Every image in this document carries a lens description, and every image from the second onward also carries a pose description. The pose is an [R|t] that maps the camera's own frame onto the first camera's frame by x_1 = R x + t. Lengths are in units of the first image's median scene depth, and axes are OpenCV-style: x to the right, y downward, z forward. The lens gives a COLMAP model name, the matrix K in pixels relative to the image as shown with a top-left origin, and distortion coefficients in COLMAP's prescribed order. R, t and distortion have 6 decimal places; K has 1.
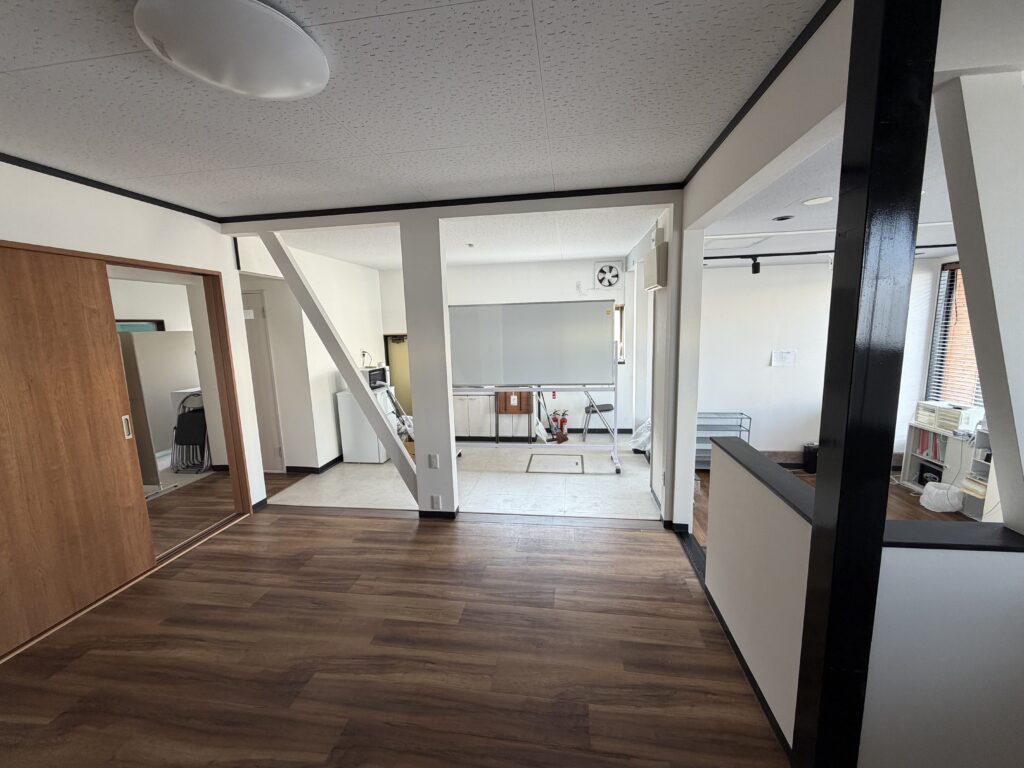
lens RADIAL K [[404.9, 0, 510.0], [0, 404.9, 384.8], [0, 0, 1]] dist [0.001443, -0.000420]
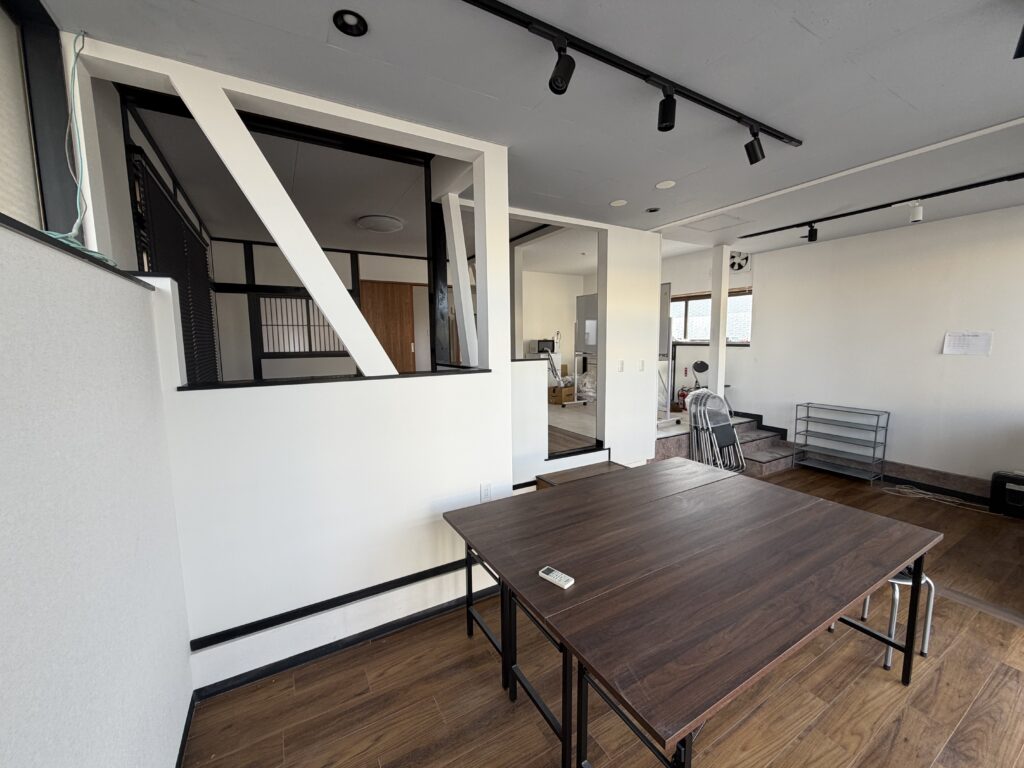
lens RADIAL K [[404.9, 0, 510.0], [0, 404.9, 384.8], [0, 0, 1]] dist [0.001443, -0.000420]
pose [[0.624405, 0.108813, -0.773484, 0.932673], [-0.124713, 0.991434, 0.038798, 0.101728], [0.771080, 0.072238, 0.632627, -0.094489]]
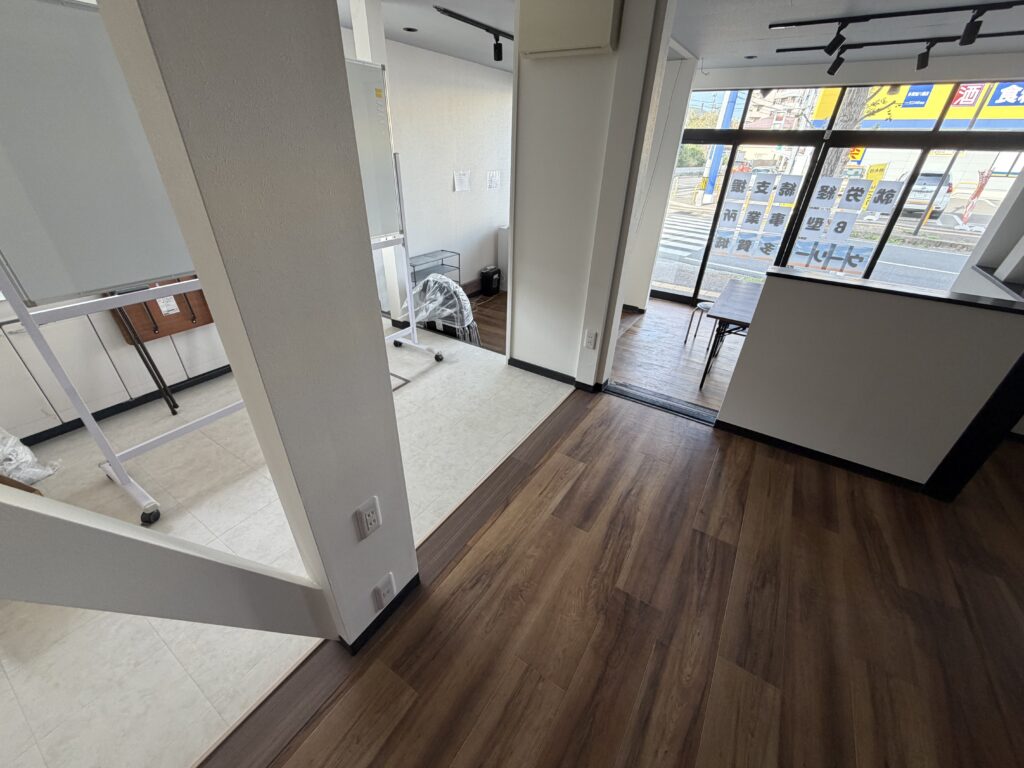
lens RADIAL K [[404.9, 0, 510.0], [0, 404.9, 384.8], [0, 0, 1]] dist [0.001443, -0.000420]
pose [[0.413658, -0.427887, 0.803616, -0.293137], [0.094866, 0.898128, 0.429379, -0.044976], [-0.905476, -0.101380, 0.412110, 0.594779]]
